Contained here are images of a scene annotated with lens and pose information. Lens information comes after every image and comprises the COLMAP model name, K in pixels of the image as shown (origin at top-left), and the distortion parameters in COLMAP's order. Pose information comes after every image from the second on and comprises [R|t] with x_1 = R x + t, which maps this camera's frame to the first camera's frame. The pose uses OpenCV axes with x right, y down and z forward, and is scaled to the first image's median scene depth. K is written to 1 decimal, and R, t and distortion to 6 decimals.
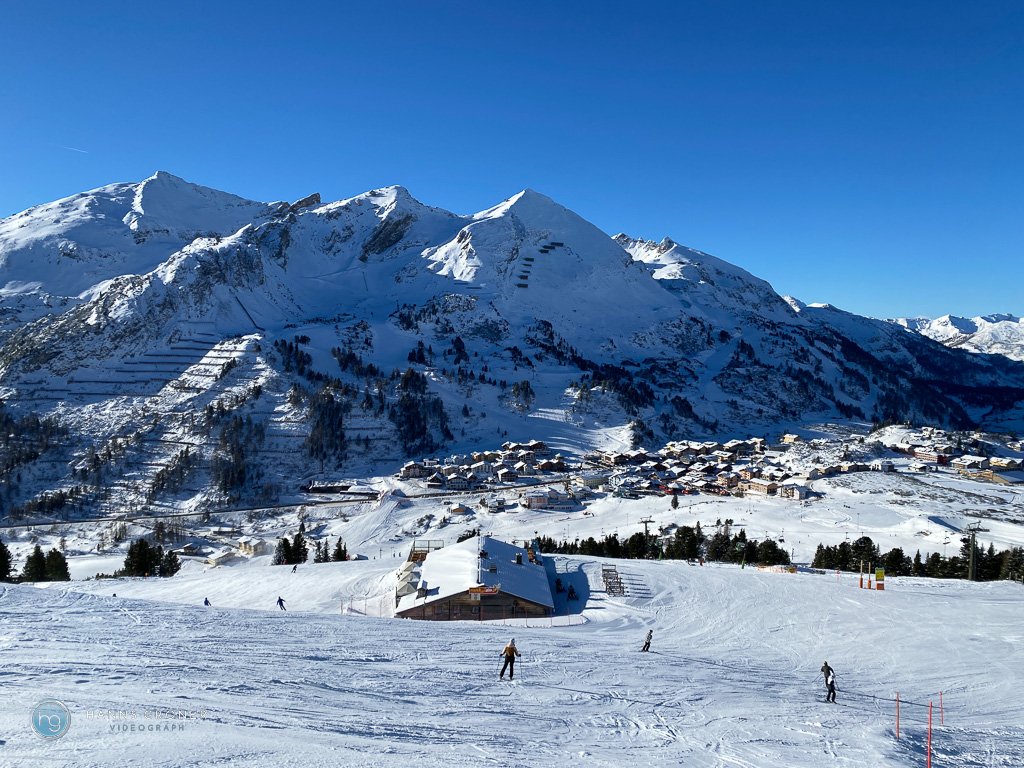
lens RADIAL K [[795.2, 0, 512.0], [0, 795.2, 384.0], [0, 0, 1]] dist [0.014791, -0.005687]
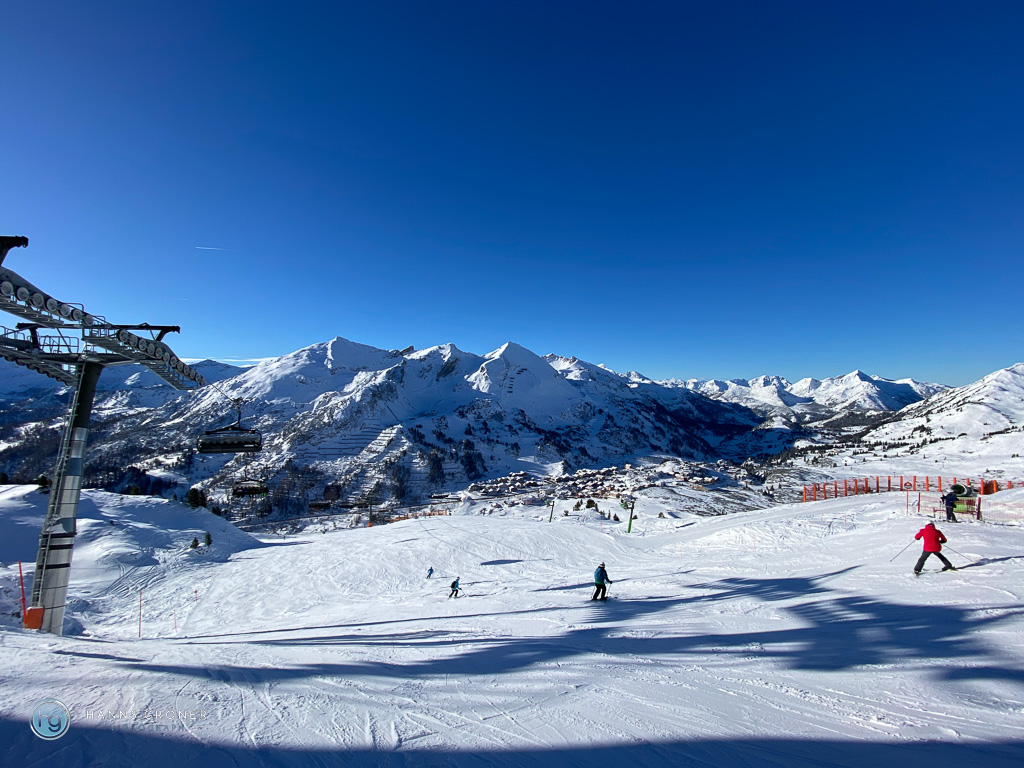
lens RADIAL K [[407.6, 0, 512.0], [0, 407.6, 384.0], [0, 0, 1]] dist [0.036931, -0.030238]
pose [[0.998962, -0.018818, 0.041491, -0.044367], [0.022127, 0.996486, -0.080781, -0.083806], [-0.039825, 0.081615, 0.995868, -0.223136]]
